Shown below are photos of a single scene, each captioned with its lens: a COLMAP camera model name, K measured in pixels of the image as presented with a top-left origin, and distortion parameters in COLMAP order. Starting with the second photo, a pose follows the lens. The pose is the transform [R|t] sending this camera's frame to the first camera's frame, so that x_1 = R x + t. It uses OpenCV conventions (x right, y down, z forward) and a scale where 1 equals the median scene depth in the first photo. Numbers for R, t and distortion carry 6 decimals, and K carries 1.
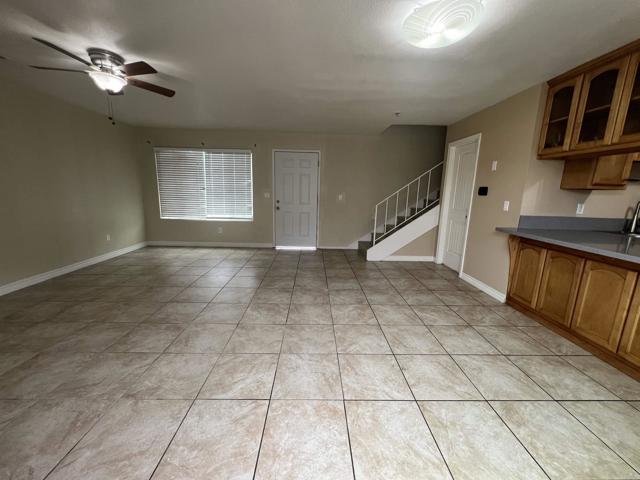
lens RADIAL K [[255.3, 0, 321.8], [0, 255.3, 239.7], [0, 0, 1]] dist [-0.000731, 0.000757]
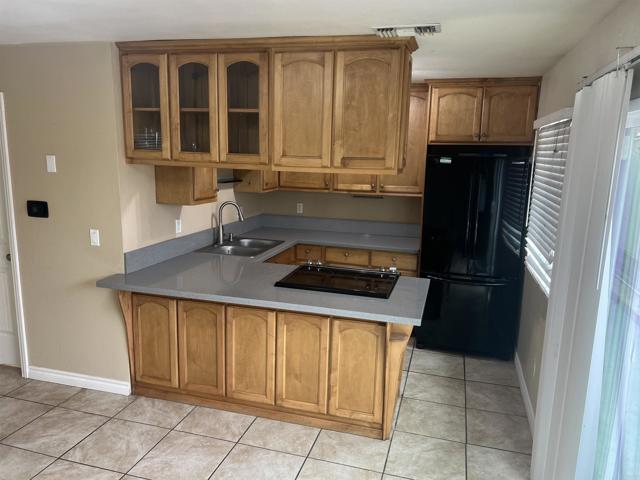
lens RADIAL K [[482.7, 0, 321.1], [0, 482.7, 245.0], [0, 0, 1]] dist [0.043916, -0.041142]
pose [[0.304041, -0.204240, 0.930508, -0.159769], [0.163402, 0.973454, 0.160275, -0.223201], [-0.938541, 0.103316, 0.329343, 0.169006]]
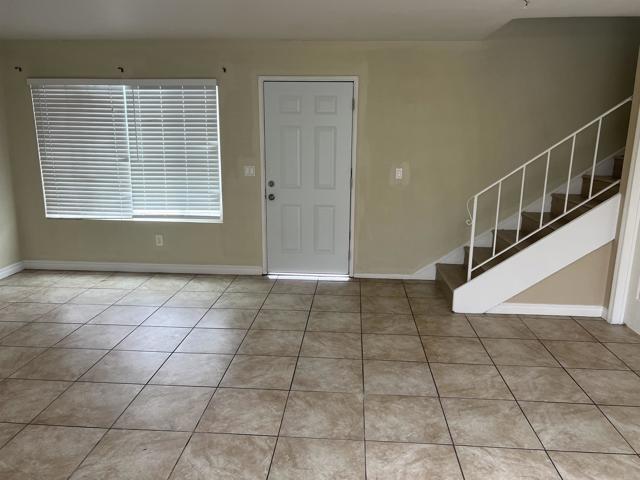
lens RADIAL K [[482.7, 0, 324.9], [0, 482.7, 242.6], [0, 0, 1]] dist [0.043916, -0.041142]
pose [[0.995214, 0.005612, -0.097560, 0.044985], [-0.002121, 0.999355, 0.035850, -0.132758], [0.097698, -0.035472, 0.994584, 0.147860]]
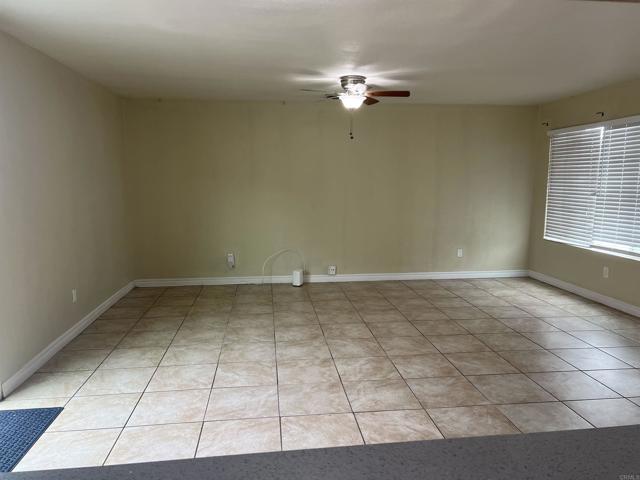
lens RADIAL K [[482.7, 0, 319.9], [0, 482.7, 244.7], [0, 0, 1]] dist [0.043916, -0.041142]
pose [[0.085257, 0.110861, -0.990172, 1.029614], [-0.184922, 0.978285, 0.093607, -0.151746], [0.979048, 0.175124, 0.103906, 0.622168]]
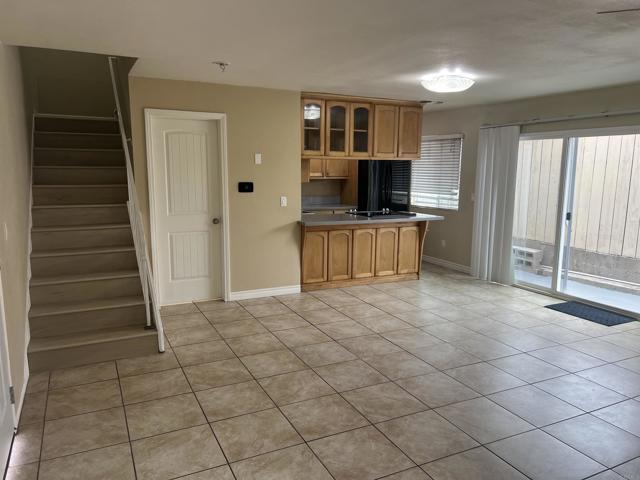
lens RADIAL K [[482.7, 0, 311.5], [0, 482.7, 242.6], [0, 0, 1]] dist [0.043916, -0.041142]
pose [[-0.398871, -0.175165, 0.900122, -1.115983], [0.154262, 0.954781, 0.254160, -0.470779], [-0.903939, 0.240231, -0.353813, 1.717316]]
